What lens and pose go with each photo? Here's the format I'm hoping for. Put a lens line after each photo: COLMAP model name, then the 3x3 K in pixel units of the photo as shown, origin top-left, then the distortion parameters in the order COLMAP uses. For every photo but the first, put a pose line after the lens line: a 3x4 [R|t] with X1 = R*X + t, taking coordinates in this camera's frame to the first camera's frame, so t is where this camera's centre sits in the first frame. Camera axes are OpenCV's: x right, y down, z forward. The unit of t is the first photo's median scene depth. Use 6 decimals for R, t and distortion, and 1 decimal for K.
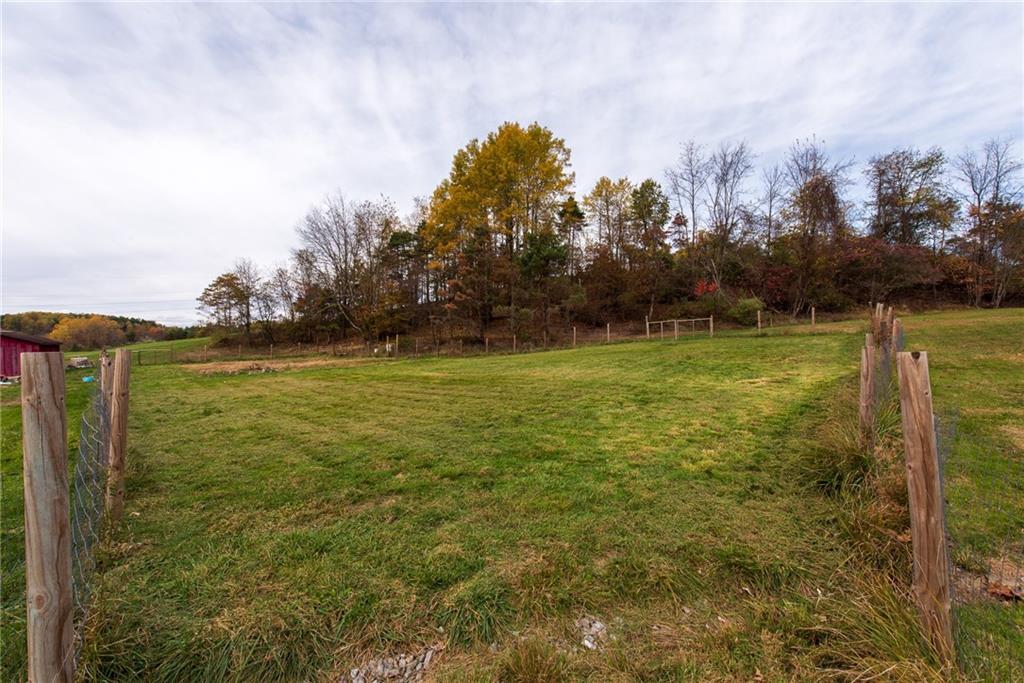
lens RADIAL K [[399.1, 0, 511.1], [0, 399.1, 344.7], [0, 0, 1]] dist [0.002471, 0.000188]
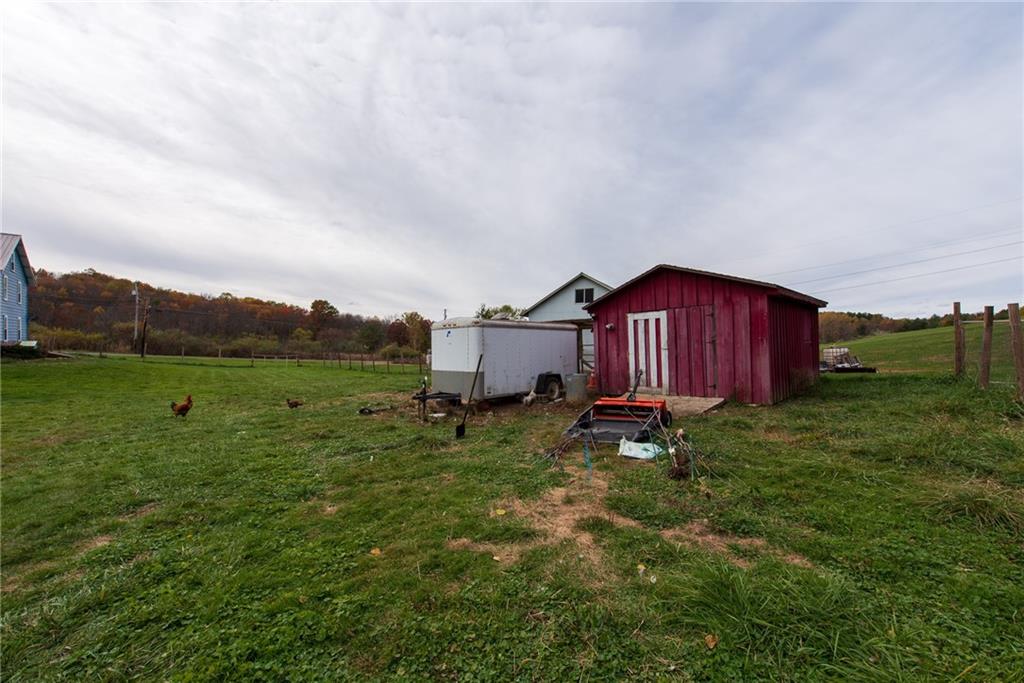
lens RADIAL K [[399.1, 0, 511.1], [0, 399.1, 344.7], [0, 0, 1]] dist [0.002471, 0.000188]
pose [[0.099196, 0.009922, -0.995018, -0.085229], [0.003140, 0.999942, 0.010284, 0.002929], [0.995063, -0.004145, 0.099159, 0.073658]]
